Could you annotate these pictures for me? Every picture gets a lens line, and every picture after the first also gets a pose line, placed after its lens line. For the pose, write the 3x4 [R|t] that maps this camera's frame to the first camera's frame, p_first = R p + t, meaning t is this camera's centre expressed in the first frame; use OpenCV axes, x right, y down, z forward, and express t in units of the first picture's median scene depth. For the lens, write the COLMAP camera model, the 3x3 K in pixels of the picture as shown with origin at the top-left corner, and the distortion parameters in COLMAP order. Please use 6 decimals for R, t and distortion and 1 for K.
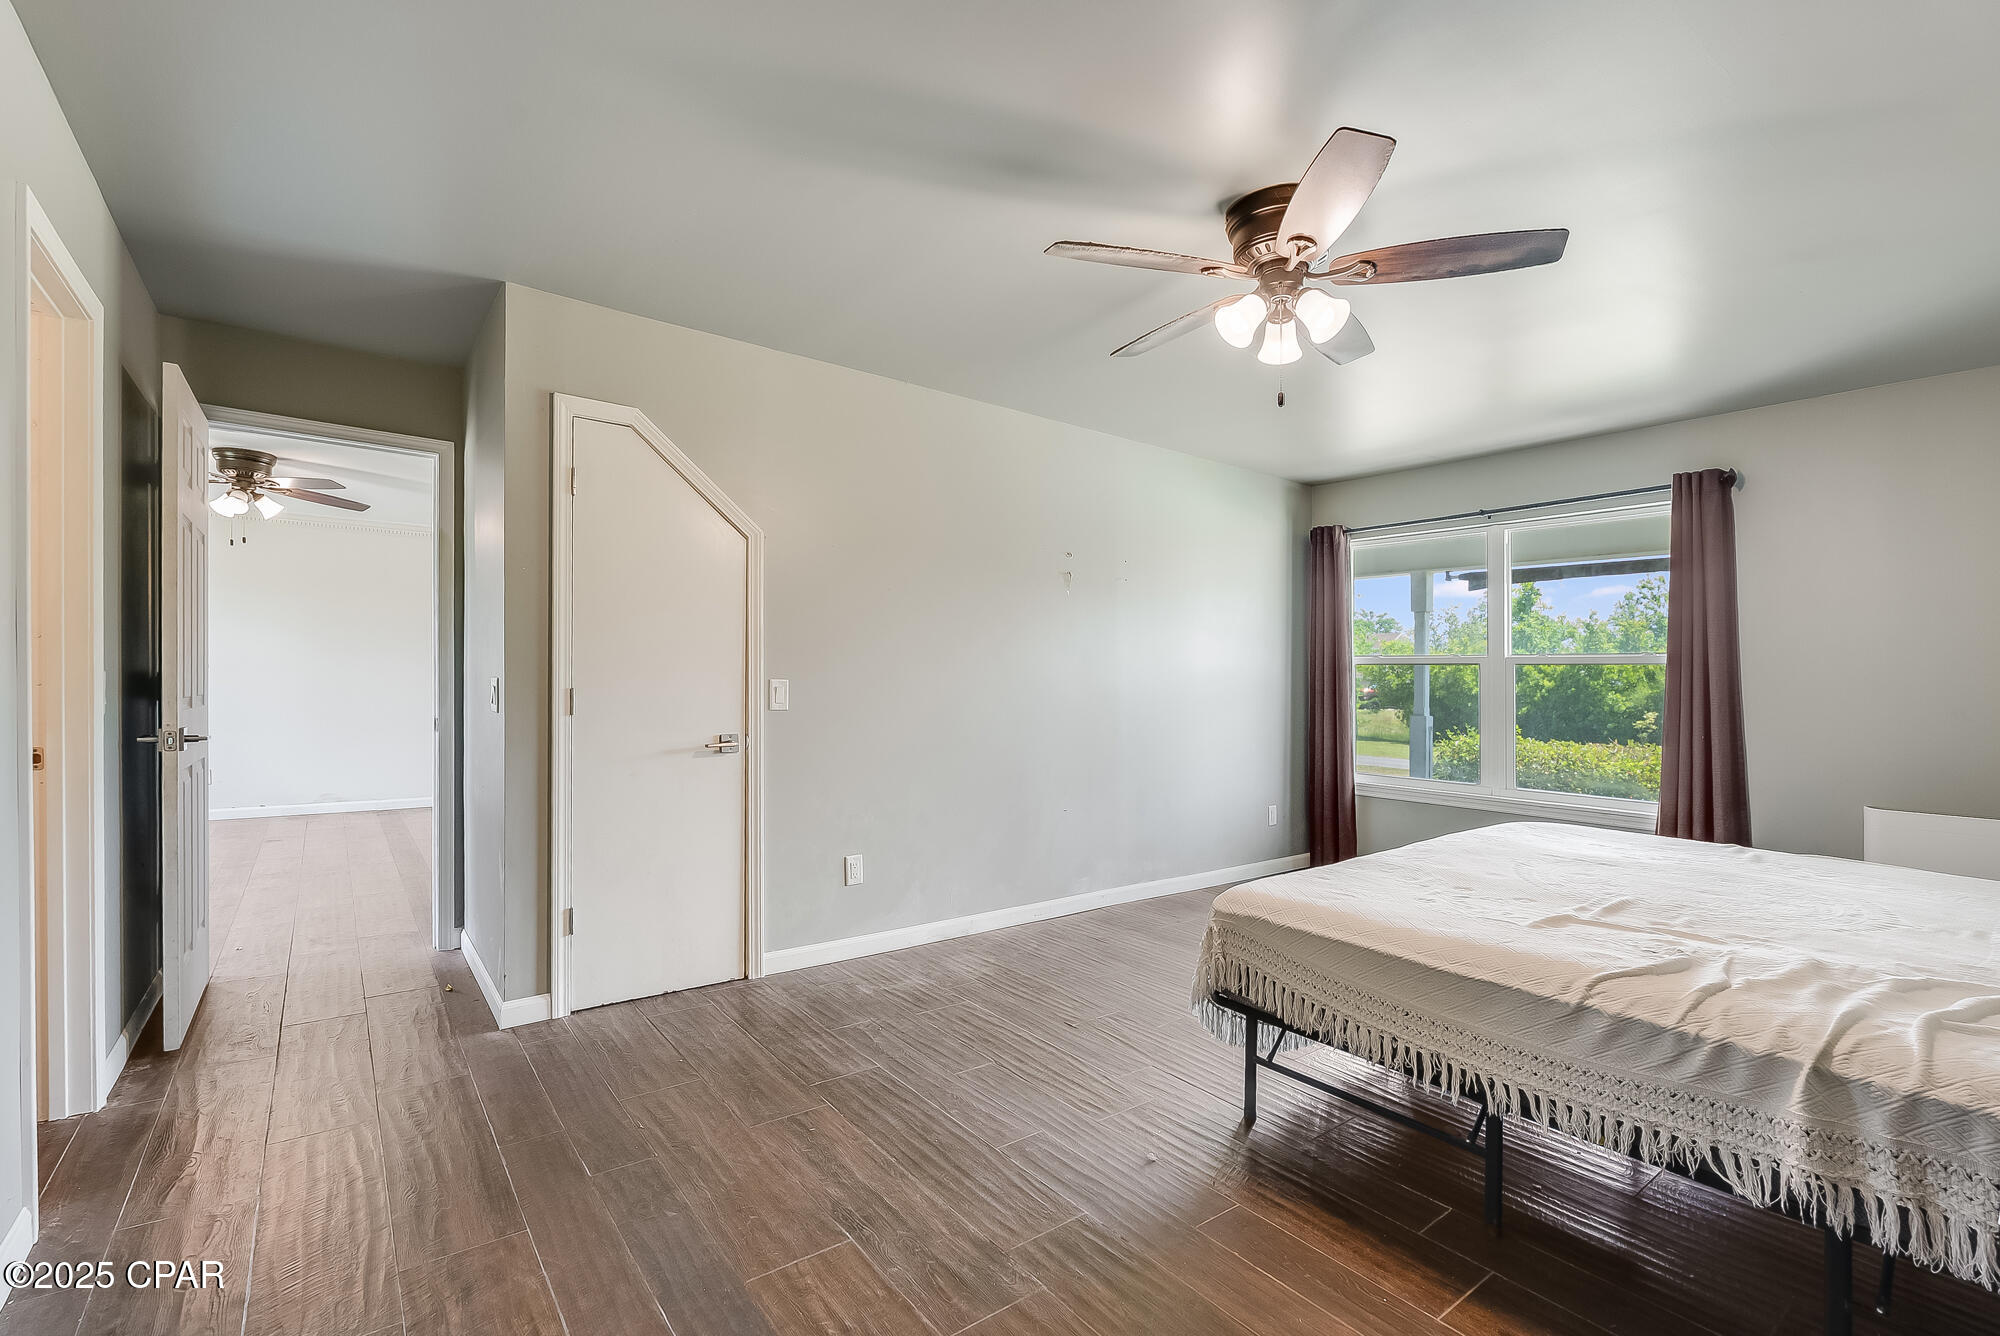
lens RADIAL K [[907.5, 0, 996.6], [0, 907.5, 671.1], [0, 0, 1]] dist [-0.001632, -0.000055]
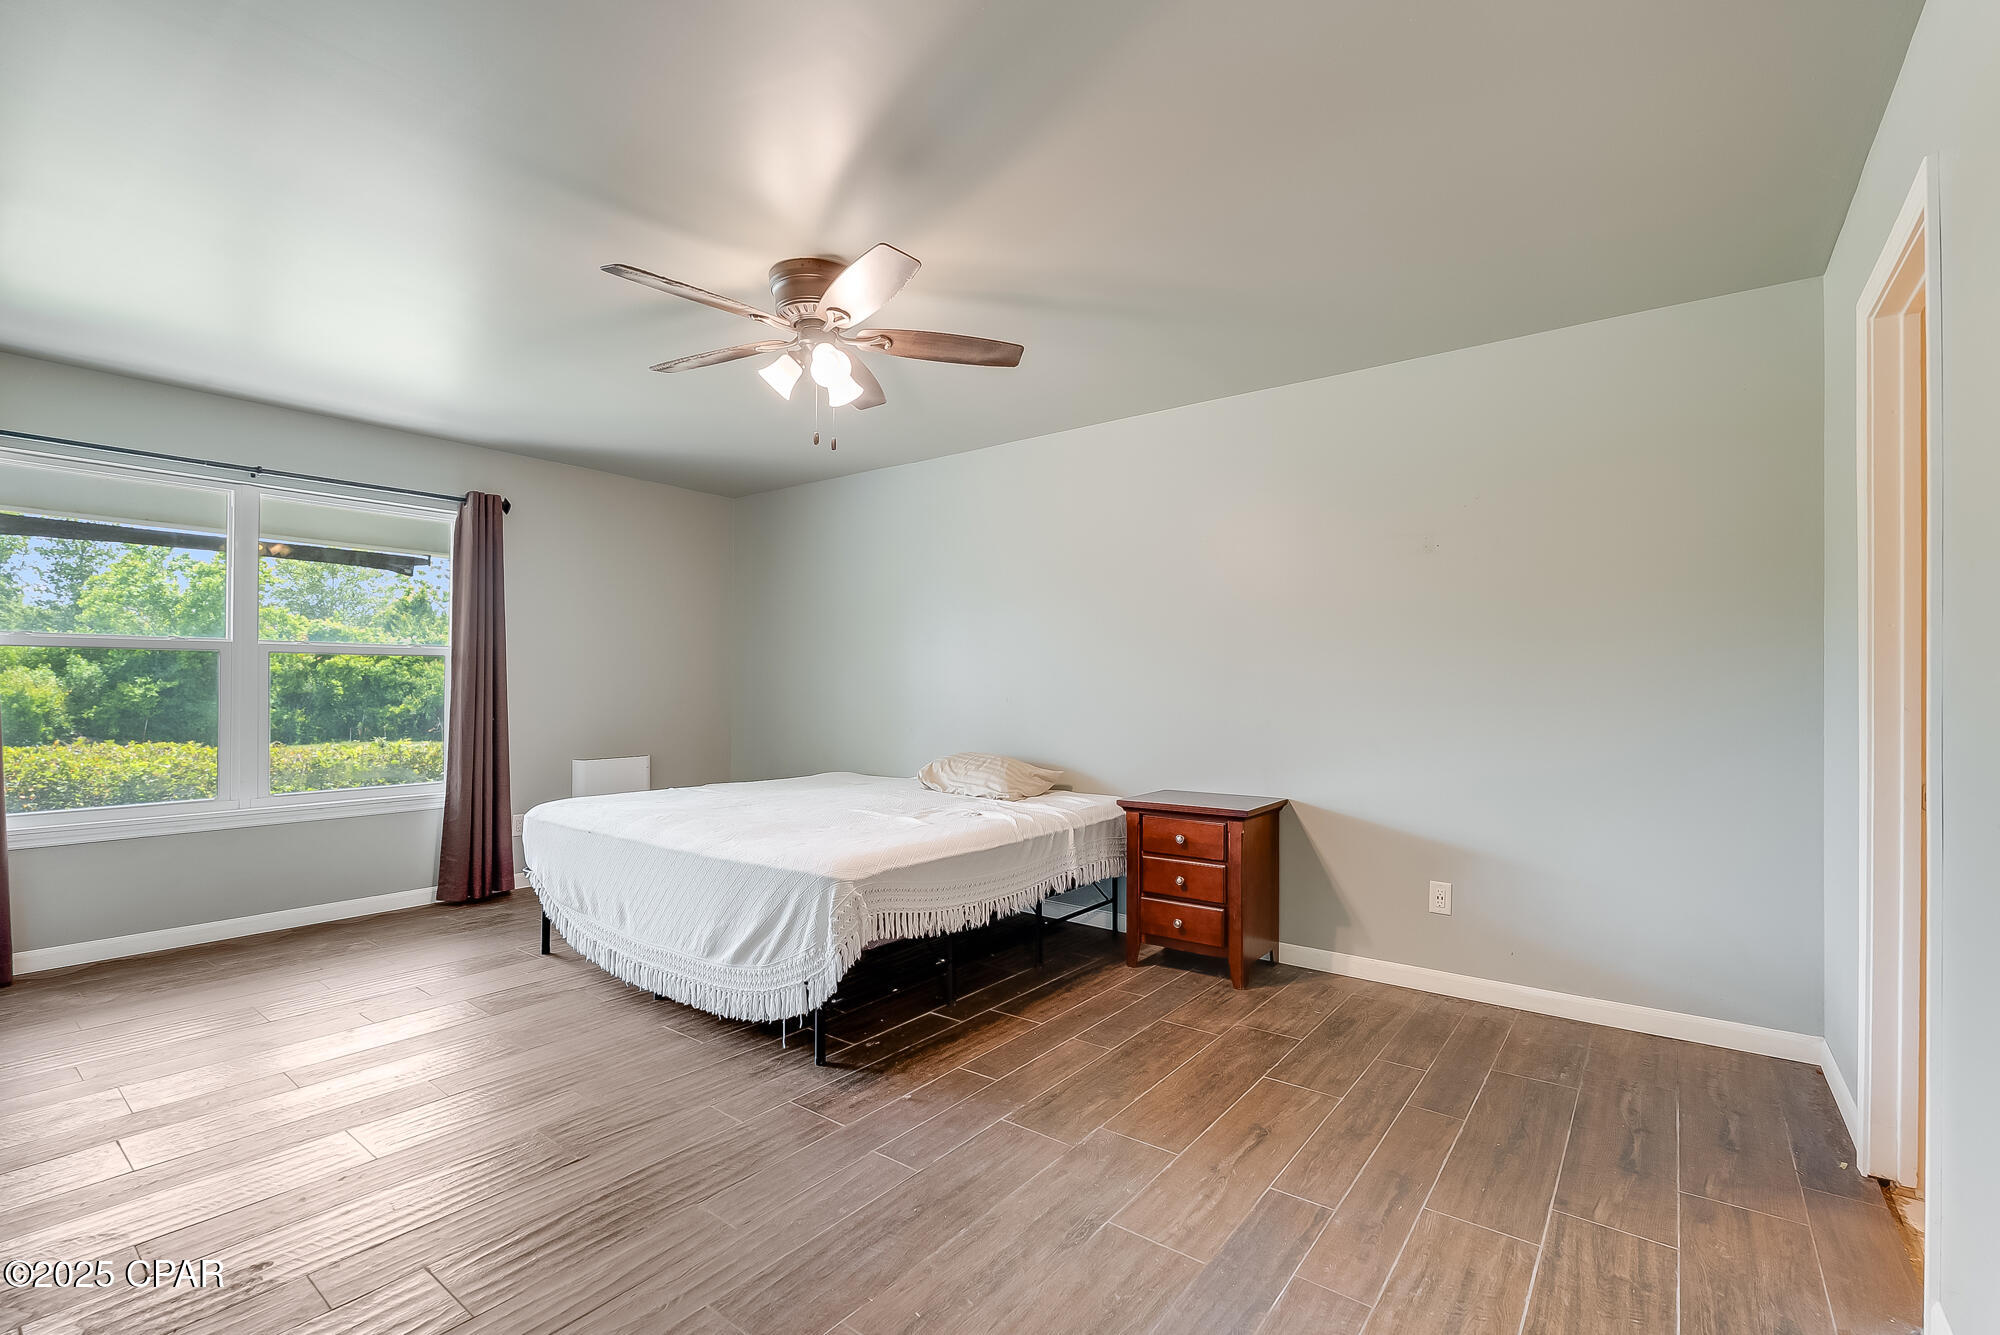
lens RADIAL K [[907.5, 0, 996.6], [0, 907.5, 670.6], [0, 0, 1]] dist [-0.001632, -0.000055]
pose [[-0.274097, -0.009072, 0.961659, -0.887096], [-0.018218, 0.999825, 0.004240, -0.012265], [-0.961530, -0.016357, -0.274214, 1.115944]]
